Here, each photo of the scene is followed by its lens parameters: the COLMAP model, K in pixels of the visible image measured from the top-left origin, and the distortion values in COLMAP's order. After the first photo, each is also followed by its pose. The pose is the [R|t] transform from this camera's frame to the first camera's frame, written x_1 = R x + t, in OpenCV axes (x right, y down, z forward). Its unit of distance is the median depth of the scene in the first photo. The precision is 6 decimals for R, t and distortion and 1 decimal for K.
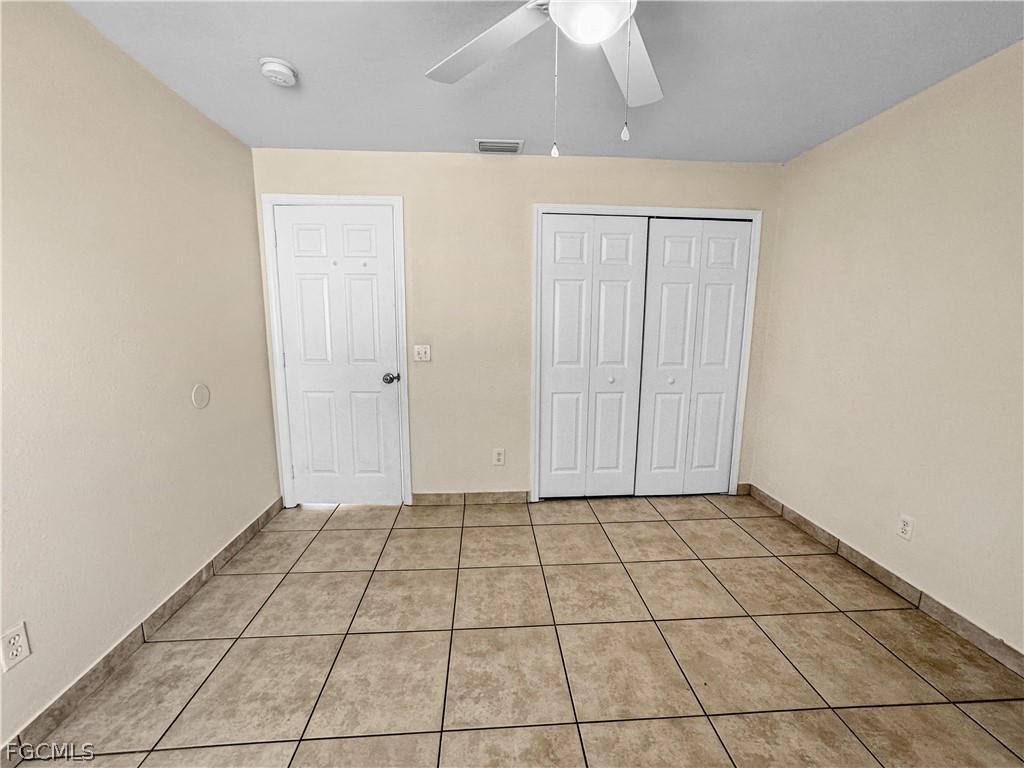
lens RADIAL K [[414.8, 0, 512.0], [0, 414.8, 384.0], [0, 0, 1]] dist [-0.040188, 0.017908]
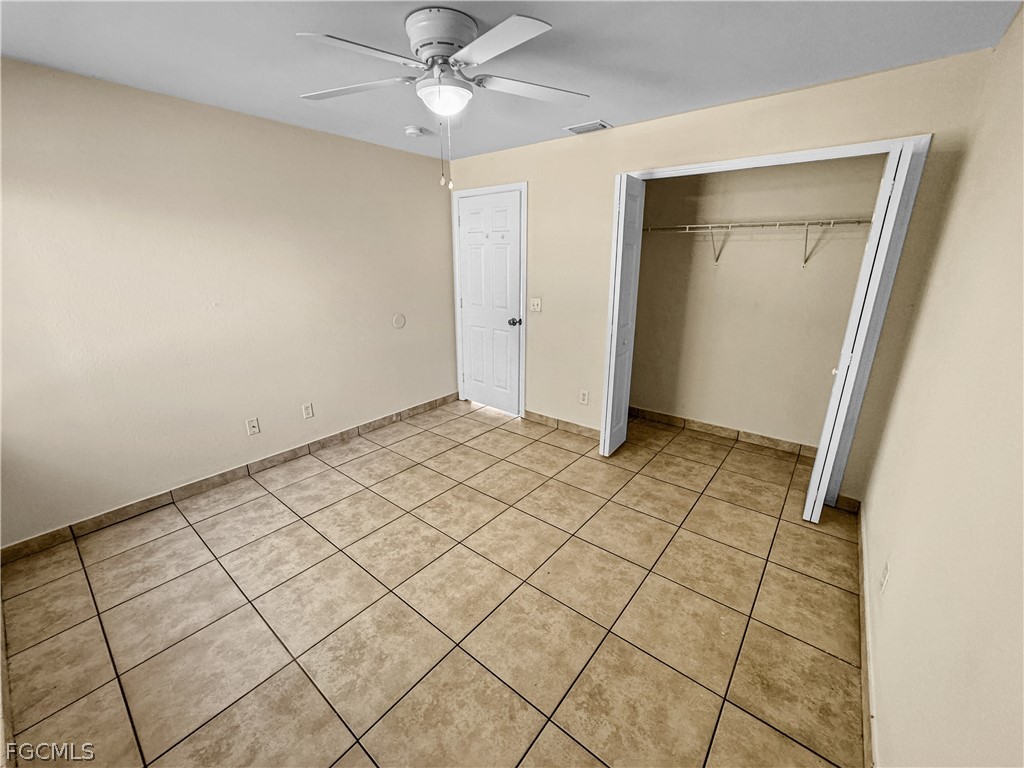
lens RADIAL K [[414.8, 0, 512.0], [0, 414.8, 384.0], [0, 0, 1]] dist [-0.040188, 0.017908]
pose [[0.734420, 0.193835, -0.650428, 0.721896], [-0.104415, 0.979209, 0.173917, -0.058576], [0.670616, -0.059814, 0.739389, -0.027802]]
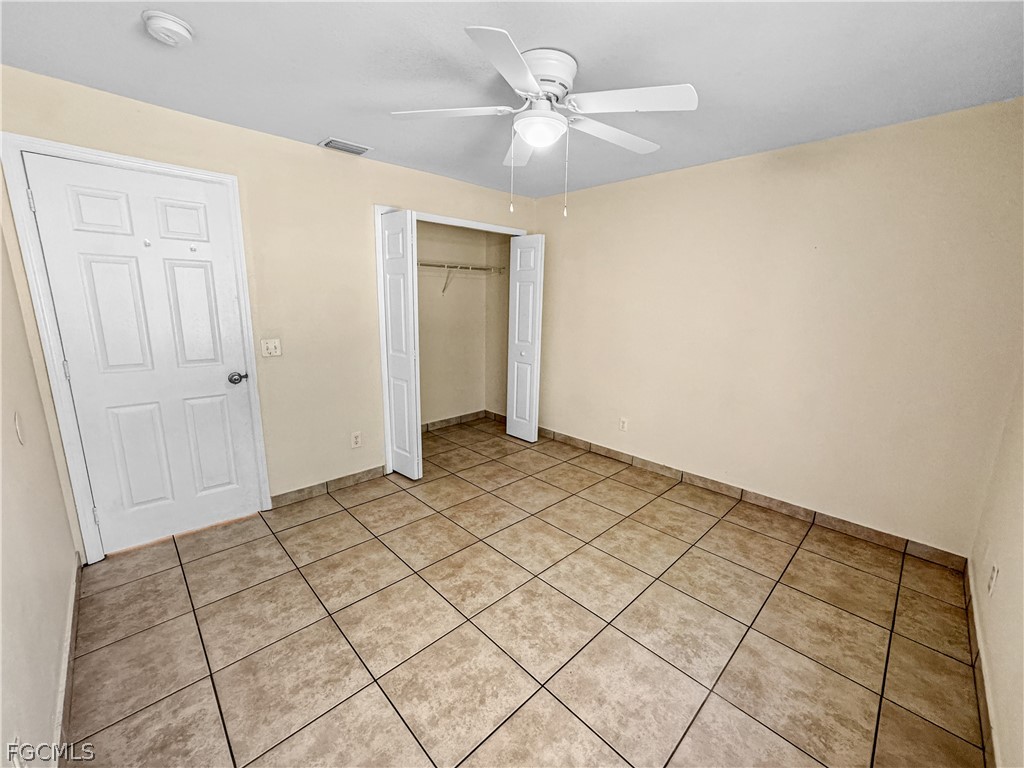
lens RADIAL K [[414.8, 0, 512.0], [0, 414.8, 384.0], [0, 0, 1]] dist [-0.040188, 0.017908]
pose [[0.763073, -0.122902, 0.634519, -0.468985], [0.090184, 0.992396, 0.083765, -0.024620], [-0.639989, -0.006695, 0.768354, -0.088390]]
